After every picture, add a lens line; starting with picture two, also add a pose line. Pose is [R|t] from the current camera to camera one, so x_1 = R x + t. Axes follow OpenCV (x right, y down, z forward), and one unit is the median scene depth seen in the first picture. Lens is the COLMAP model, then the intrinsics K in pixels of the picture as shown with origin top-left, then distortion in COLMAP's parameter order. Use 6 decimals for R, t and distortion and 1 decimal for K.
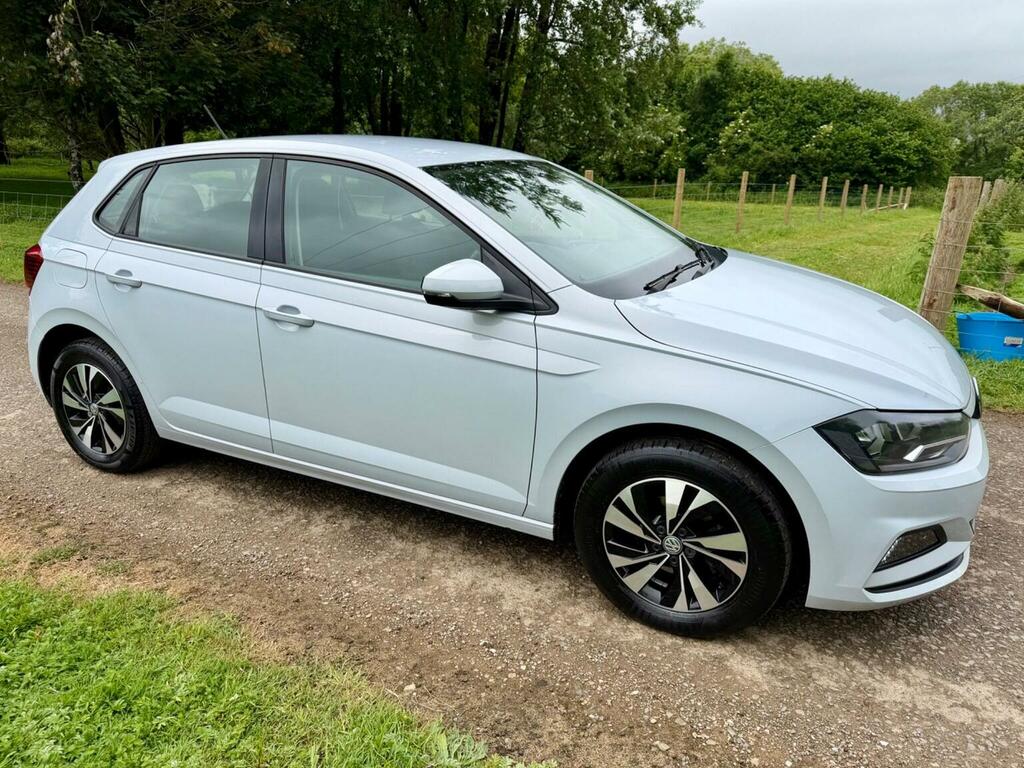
lens RADIAL K [[723.2, 0, 506.9], [0, 723.2, 381.5], [0, 0, 1]] dist [0.022598, -0.031381]
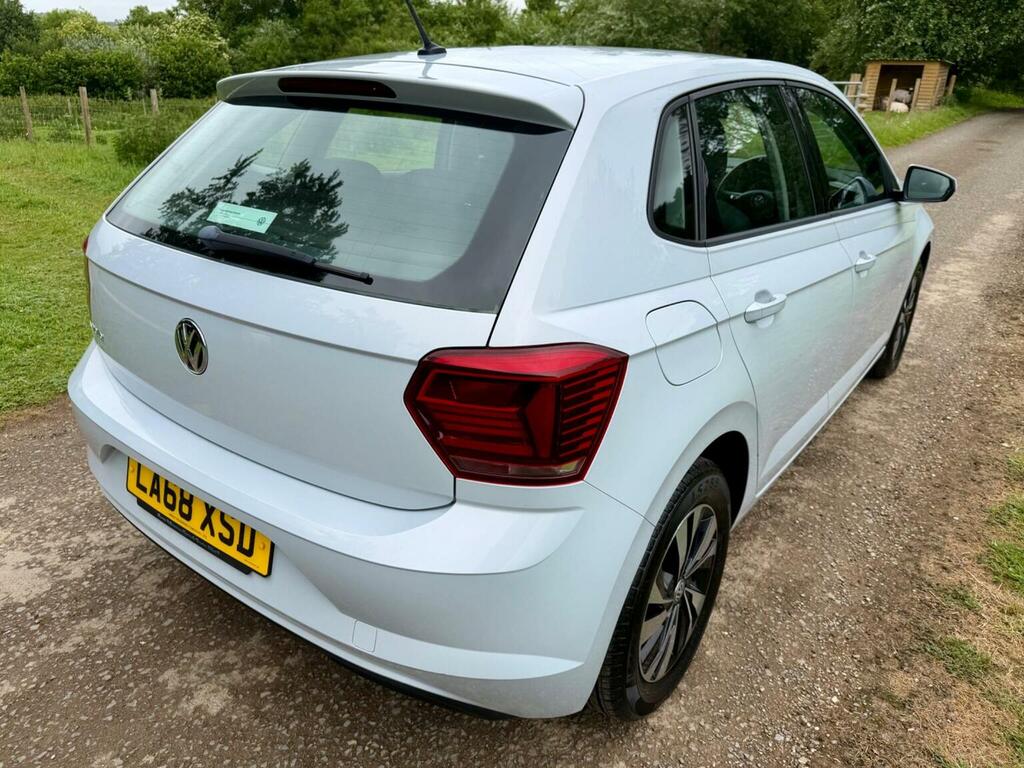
lens RADIAL K [[727.2, 0, 514.3], [0, 727.2, 380.7], [0, 0, 1]] dist [0.020150, -0.033529]
pose [[0.166346, -0.386665, 0.907094, -1.239825], [0.277482, 0.901092, 0.333221, -0.375968], [-0.946220, 0.196273, 0.257186, 1.171885]]
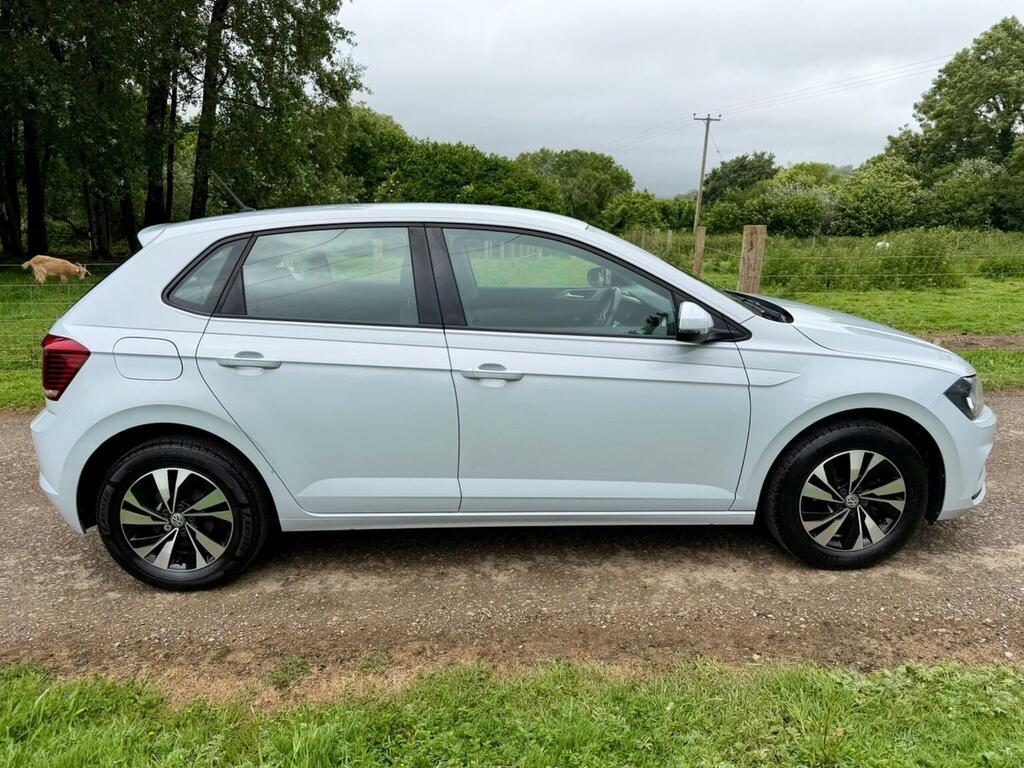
lens RADIAL K [[721.5, 0, 513.7], [0, 721.5, 388.2], [0, 0, 1]] dist [0.022292, -0.030459]
pose [[0.877769, -0.130583, 0.460944, -0.733435], [0.160245, 0.986745, -0.025612, -0.036372], [-0.451490, 0.096346, 0.887060, 0.060856]]
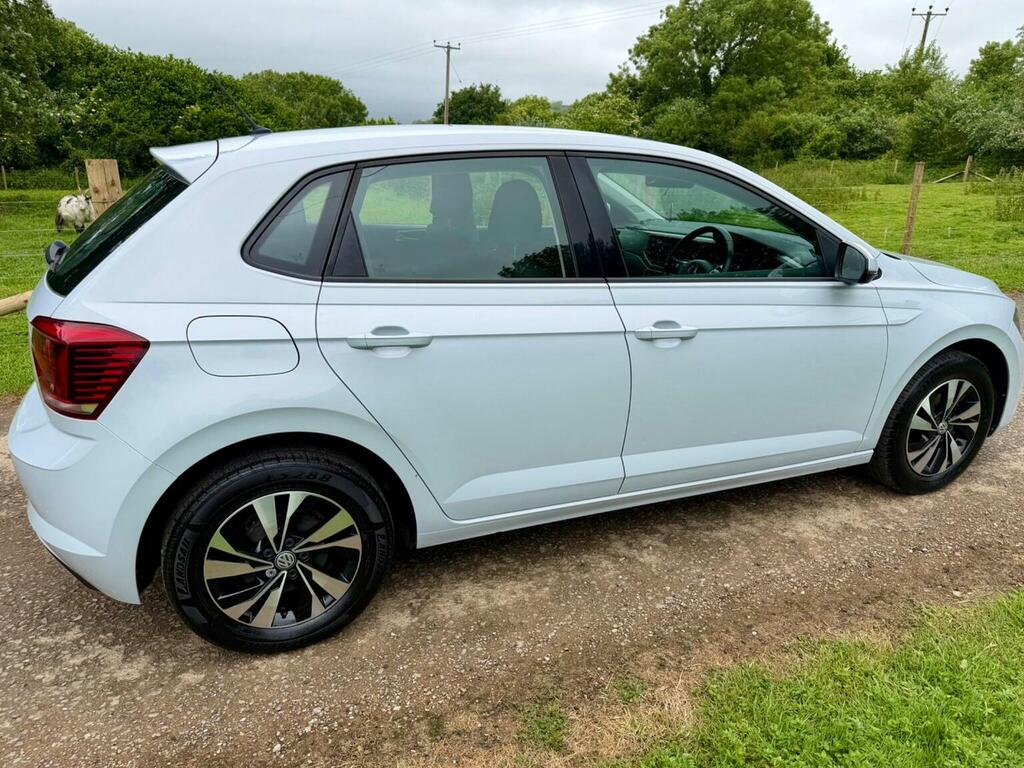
lens RADIAL K [[721.5, 0, 513.7], [0, 721.5, 388.2], [0, 0, 1]] dist [0.022292, -0.030459]
pose [[0.650858, -0.247975, 0.717560, -1.053967], [0.224656, 0.965732, 0.129965, -0.176786], [-0.725199, 0.076615, 0.684264, 0.512818]]
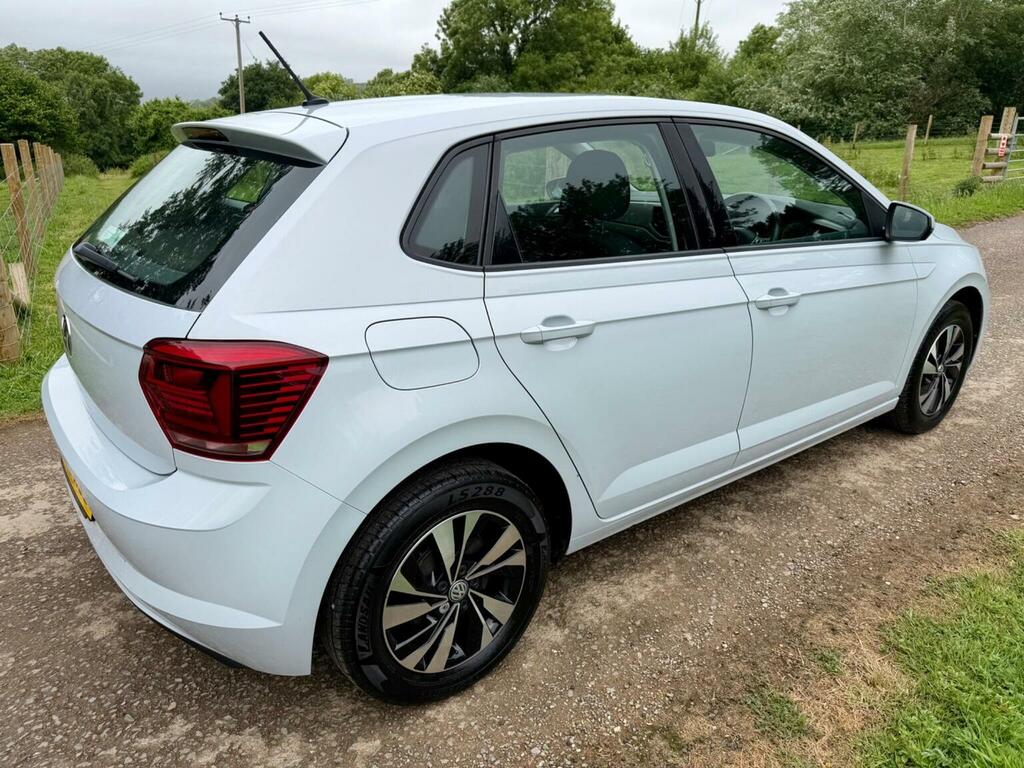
lens RADIAL K [[727.2, 0, 514.3], [0, 727.2, 380.7], [0, 0, 1]] dist [0.020150, -0.033529]
pose [[0.428810, -0.315232, 0.846611, -1.197695], [0.281083, 0.937184, 0.206588, -0.265612], [-0.858554, 0.149381, 0.490480, 0.824500]]
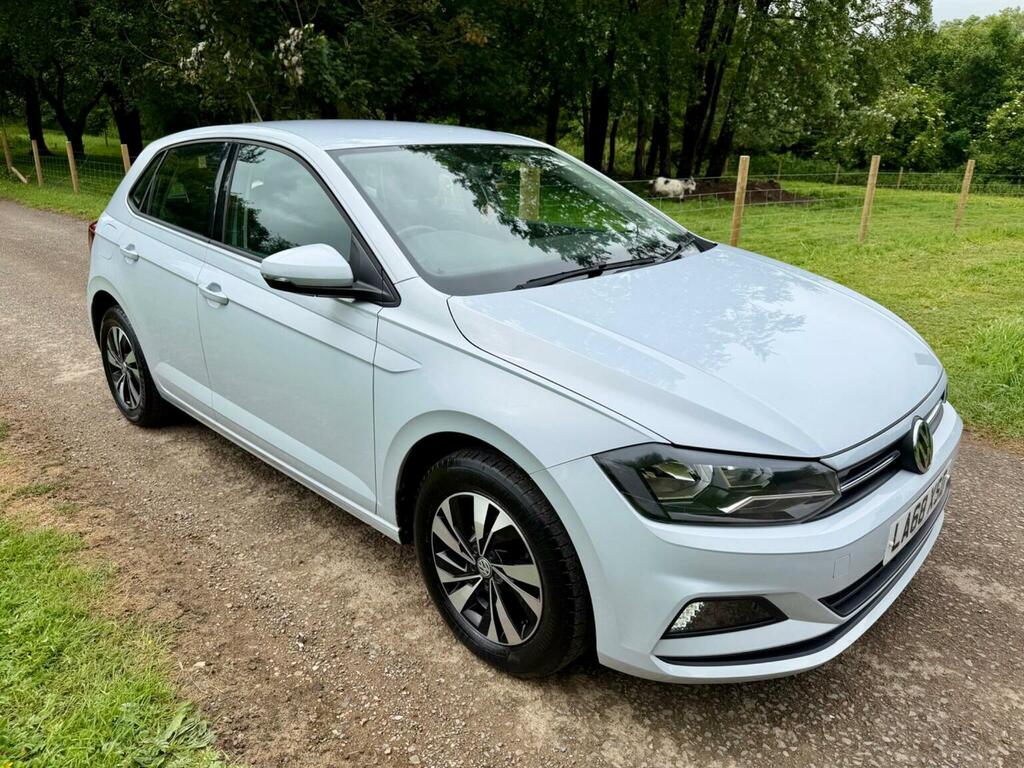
lens RADIAL K [[727.2, 0, 514.3], [0, 727.2, 380.7], [0, 0, 1]] dist [0.020150, -0.033529]
pose [[0.955242, 0.089856, -0.281850, 0.404463], [-0.085983, 0.995954, 0.026108, -0.028258], [0.283055, -0.000705, 0.959103, 0.109692]]
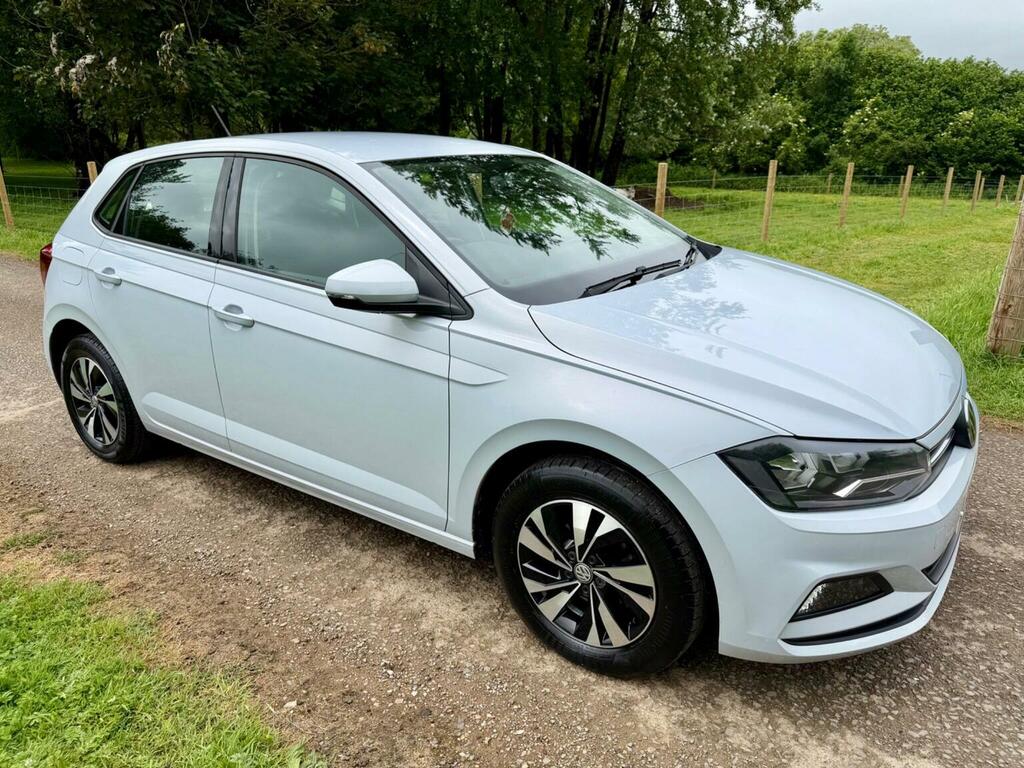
lens RADIAL K [[725.0, 0, 515.3], [0, 725.0, 384.3], [0, 0, 1]] dist [0.022899, -0.033082]
pose [[0.989657, 0.028698, -0.140551, 0.214641], [-0.027478, 0.999566, 0.010617, -0.016777], [0.140795, -0.006645, 0.990017, 0.064879]]
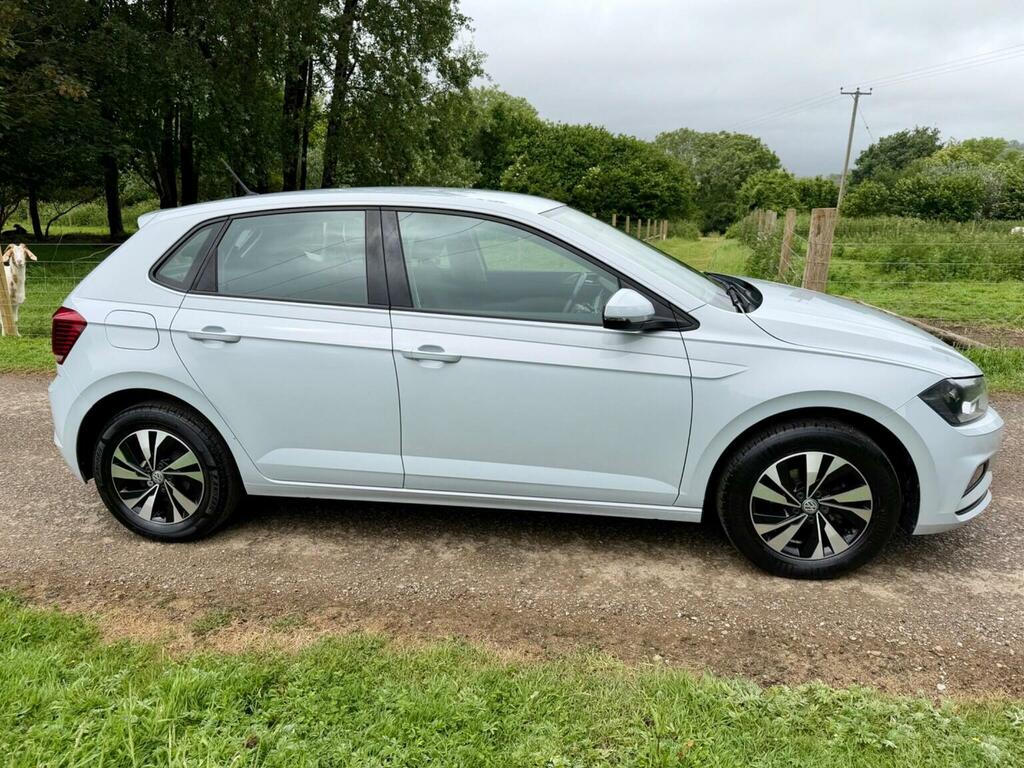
lens RADIAL K [[720.3, 0, 509.3], [0, 720.3, 384.1], [0, 0, 1]] dist [0.027116, -0.035519]
pose [[0.952232, -0.097800, 0.289292, -0.486709], [0.112205, 0.993117, -0.033594, 0.001323], [-0.284016, 0.064449, 0.956651, -0.045706]]
